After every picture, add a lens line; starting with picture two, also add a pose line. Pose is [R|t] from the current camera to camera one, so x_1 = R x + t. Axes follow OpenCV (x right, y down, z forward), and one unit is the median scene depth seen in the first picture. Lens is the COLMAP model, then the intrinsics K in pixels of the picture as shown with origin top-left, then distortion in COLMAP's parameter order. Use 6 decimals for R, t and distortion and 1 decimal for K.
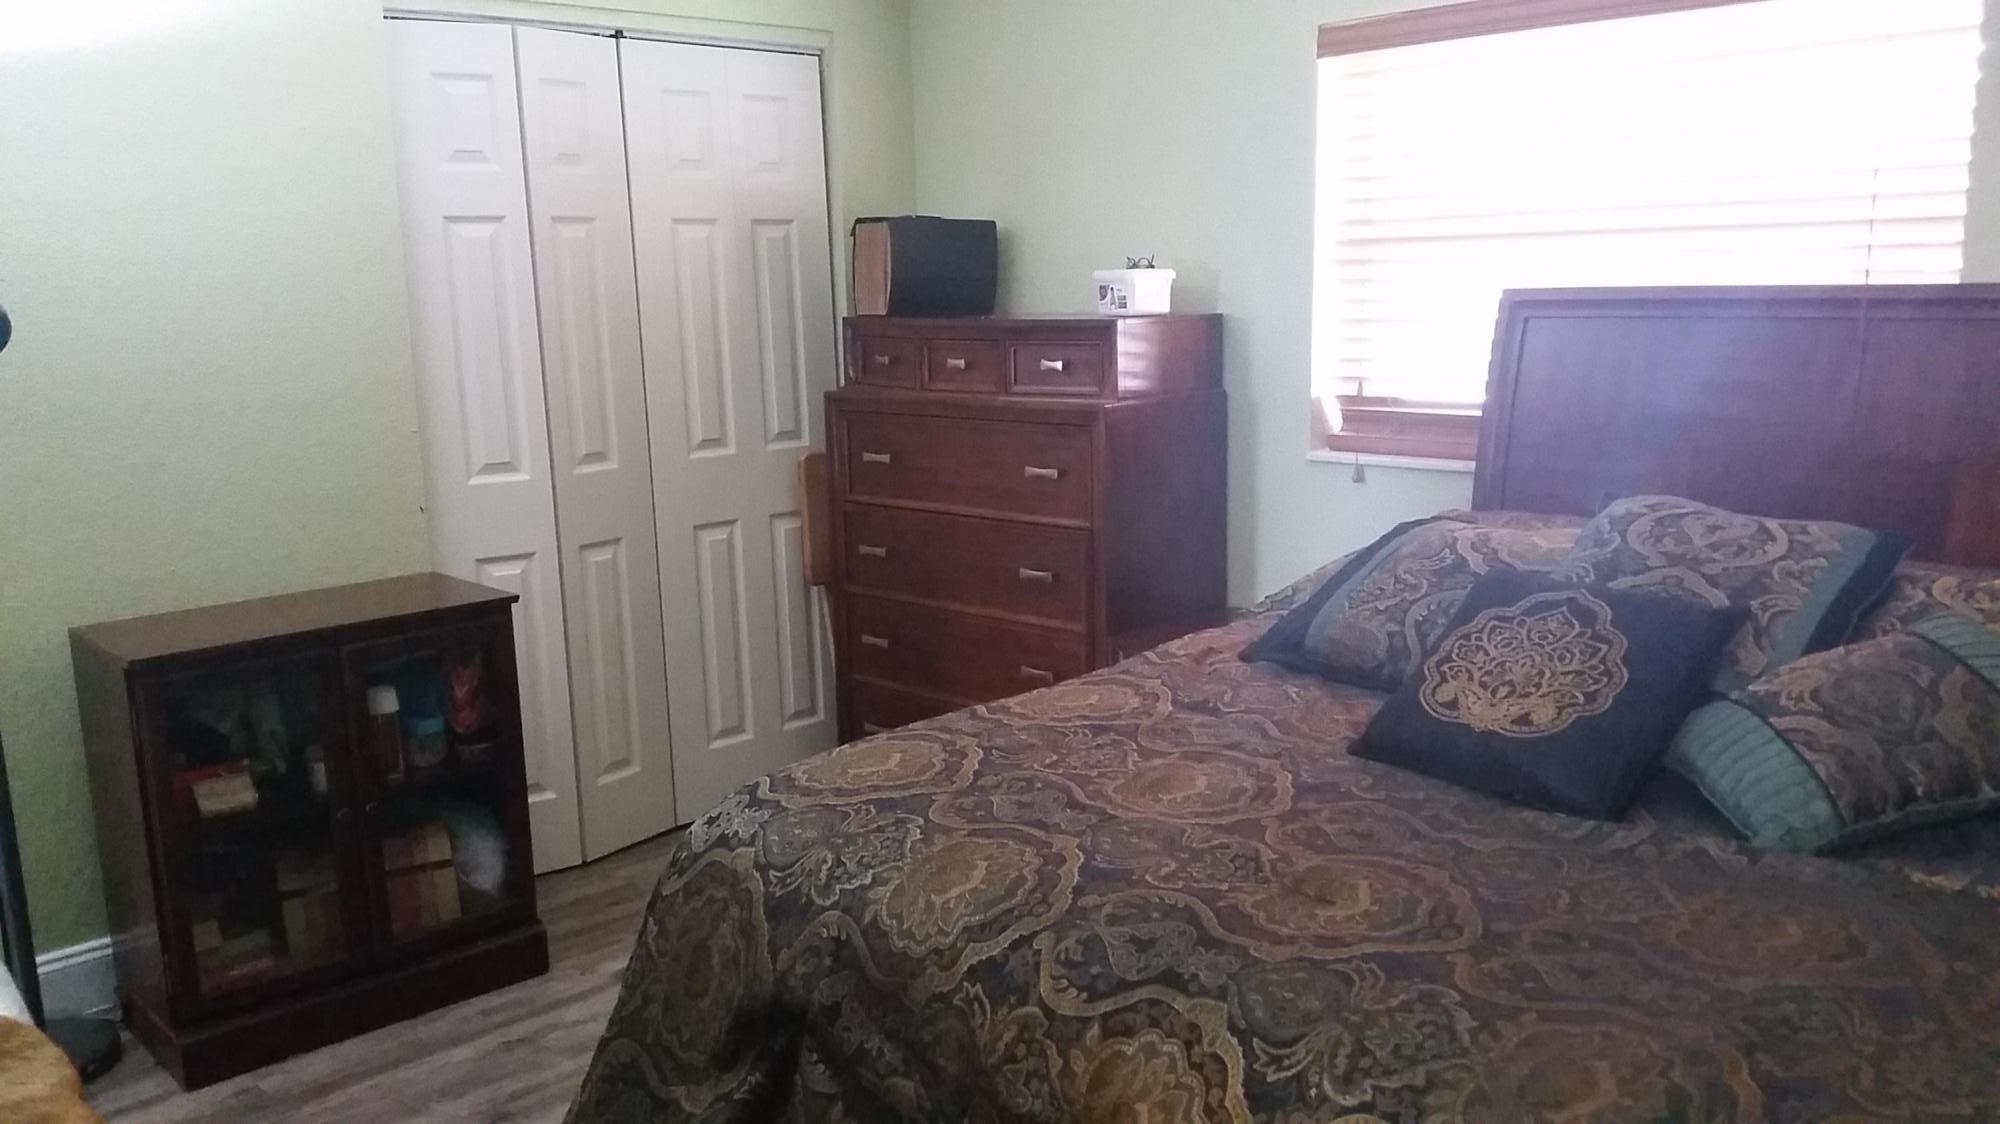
lens RADIAL K [[1616.1, 0, 1000.0], [0, 1616.1, 562.0], [0, 0, 1]] dist [0.142338, -0.331527]
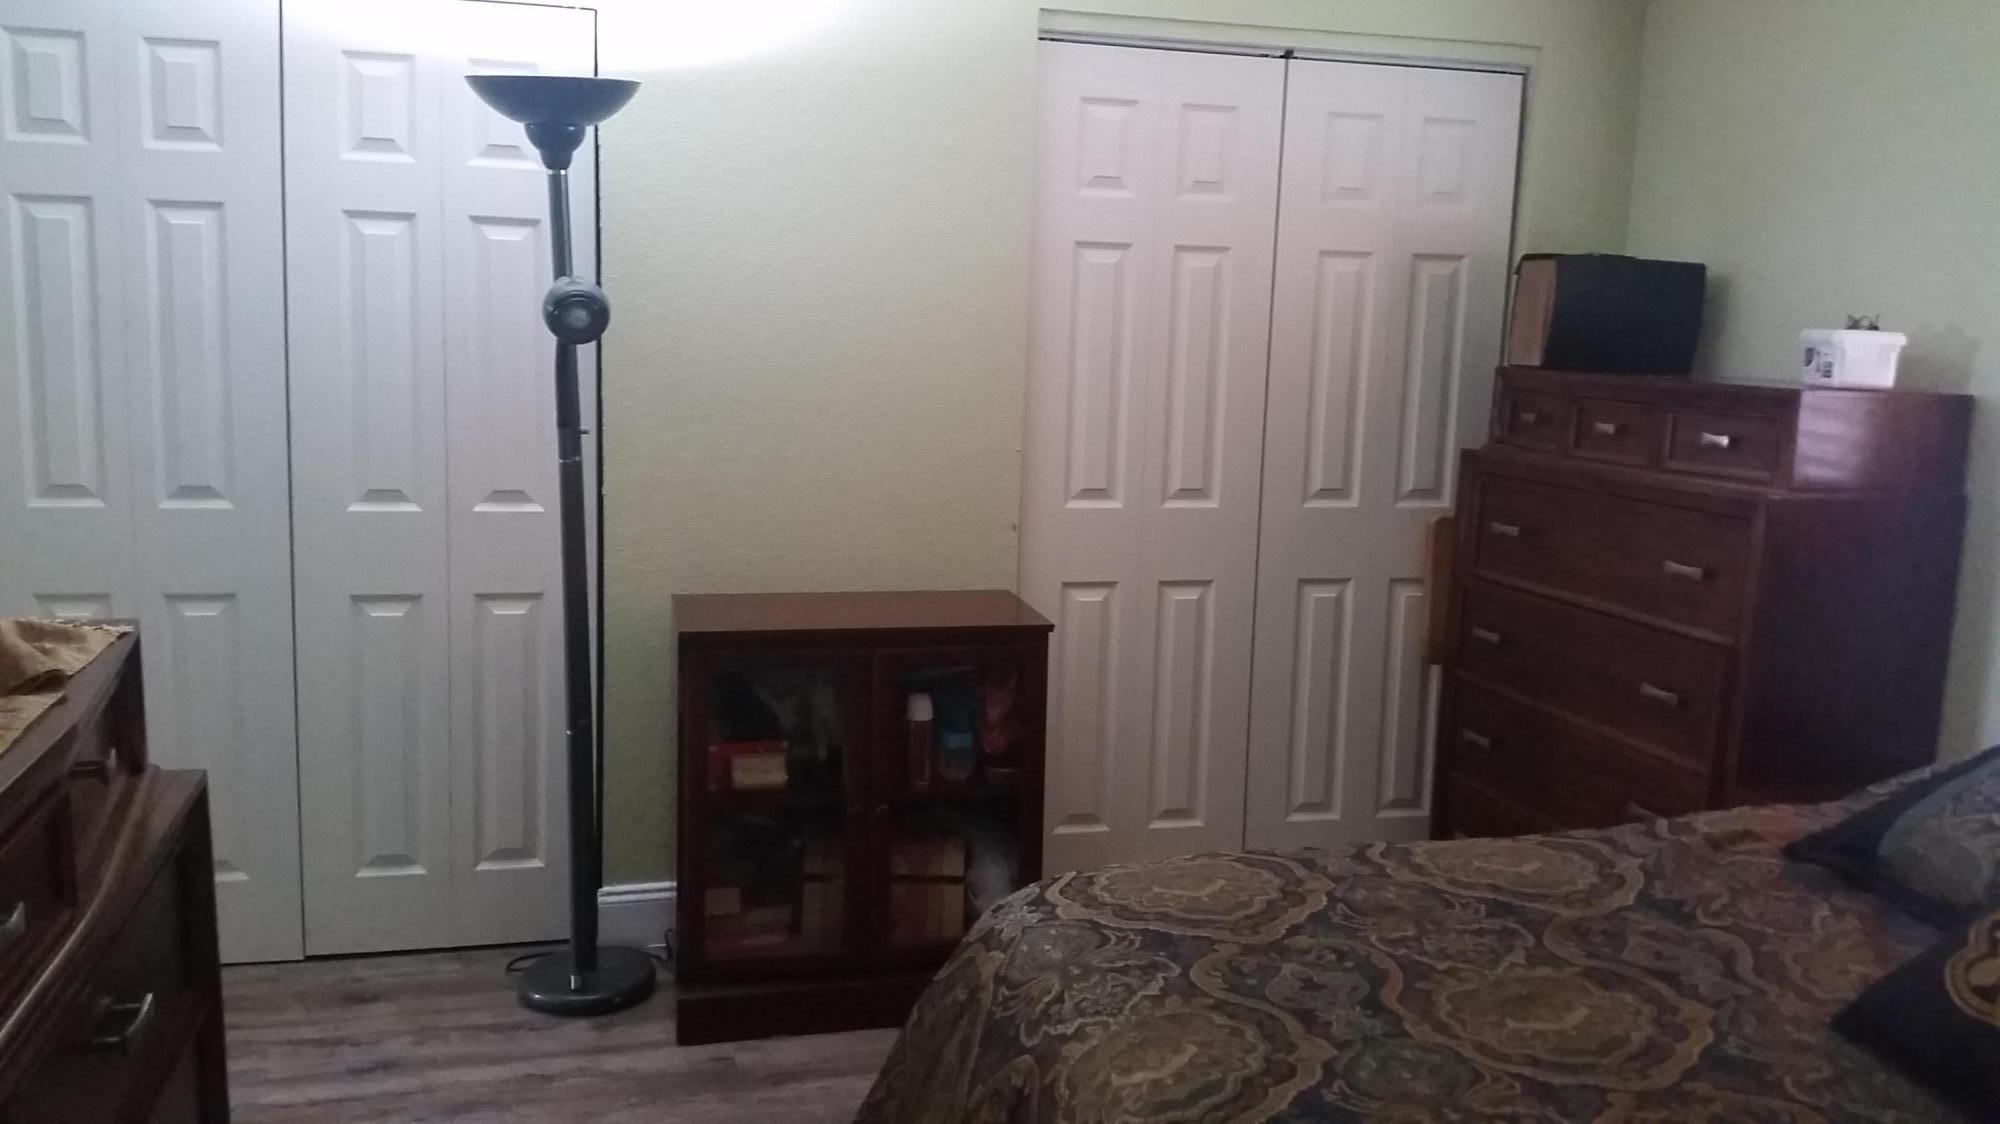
lens RADIAL K [[1616.1, 0, 1000.0], [0, 1616.1, 562.0], [0, 0, 1]] dist [0.142338, -0.331527]
pose [[0.872257, 0.127912, -0.472024, 0.202315], [-0.141023, 0.989977, 0.007672, -0.030936], [0.468274, 0.059874, 0.881552, 0.208324]]
